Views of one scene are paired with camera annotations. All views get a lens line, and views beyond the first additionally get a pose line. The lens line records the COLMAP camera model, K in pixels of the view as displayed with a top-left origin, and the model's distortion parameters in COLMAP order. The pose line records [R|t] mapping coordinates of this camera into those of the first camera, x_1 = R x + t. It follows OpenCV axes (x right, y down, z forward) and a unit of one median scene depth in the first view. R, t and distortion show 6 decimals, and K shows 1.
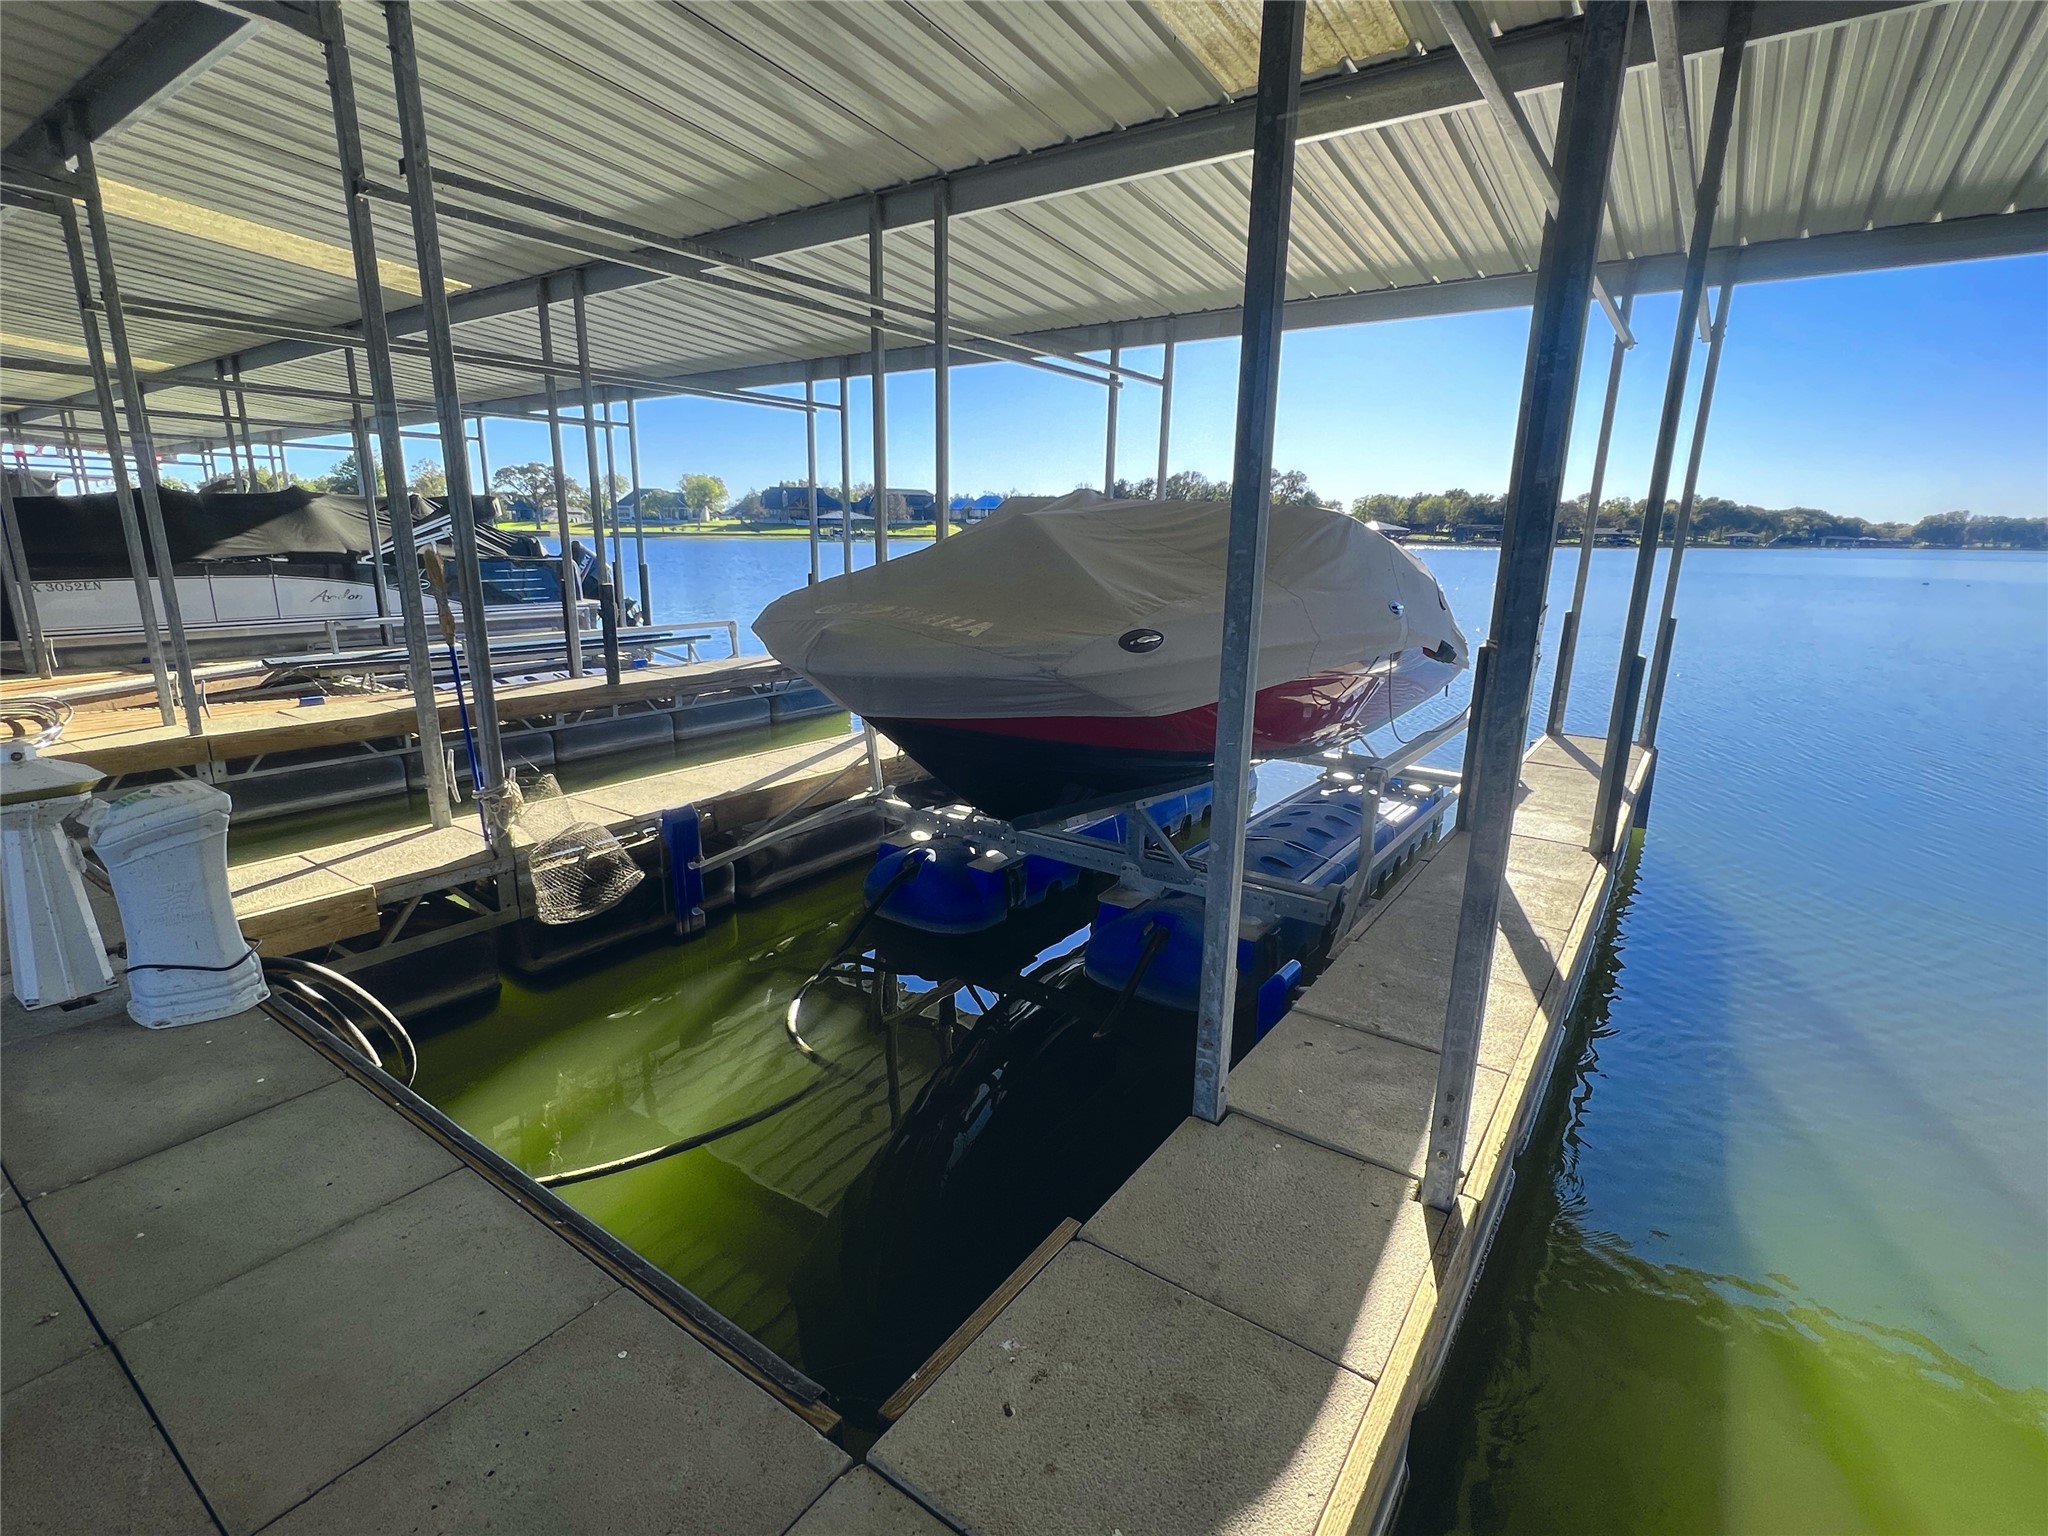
lens RADIAL K [[972.0, 0, 1030.0], [0, 972.0, 768.6], [0, 0, 1]] dist [-0.001480, -0.000364]
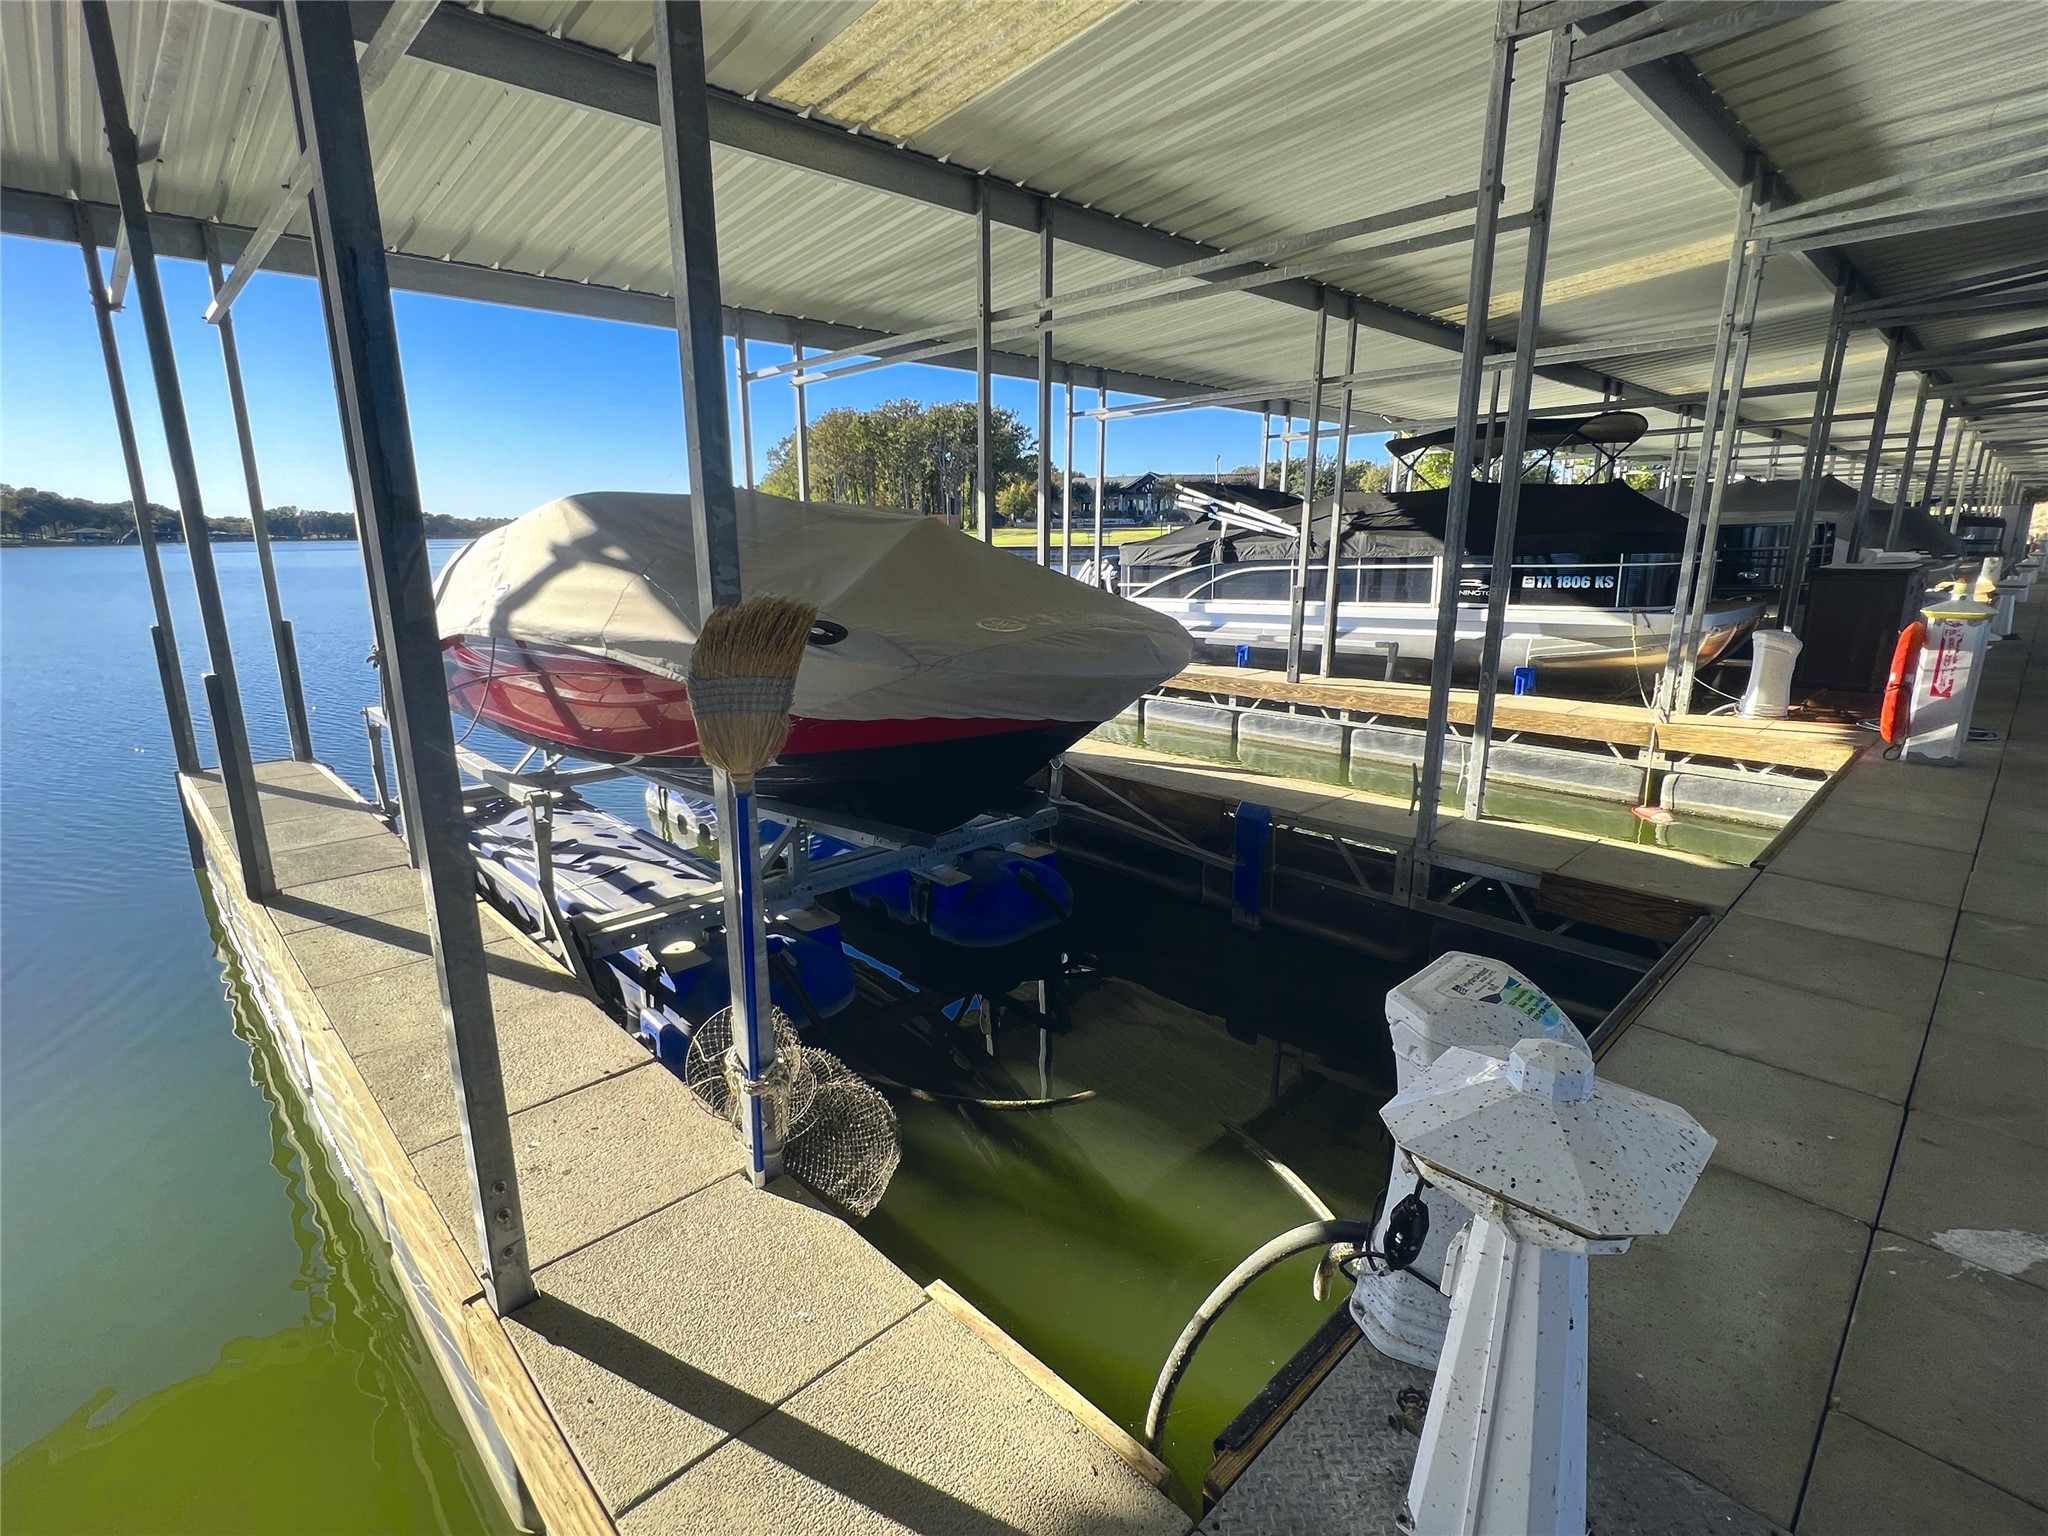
lens RADIAL K [[972.0, 0, 1030.0], [0, 972.0, 768.6], [0, 0, 1]] dist [-0.001480, -0.000364]
pose [[0.185098, -0.246810, 0.951222, -0.912458], [0.241236, 0.949743, 0.199484, -0.186921], [-0.952651, 0.192545, 0.235335, 0.675071]]
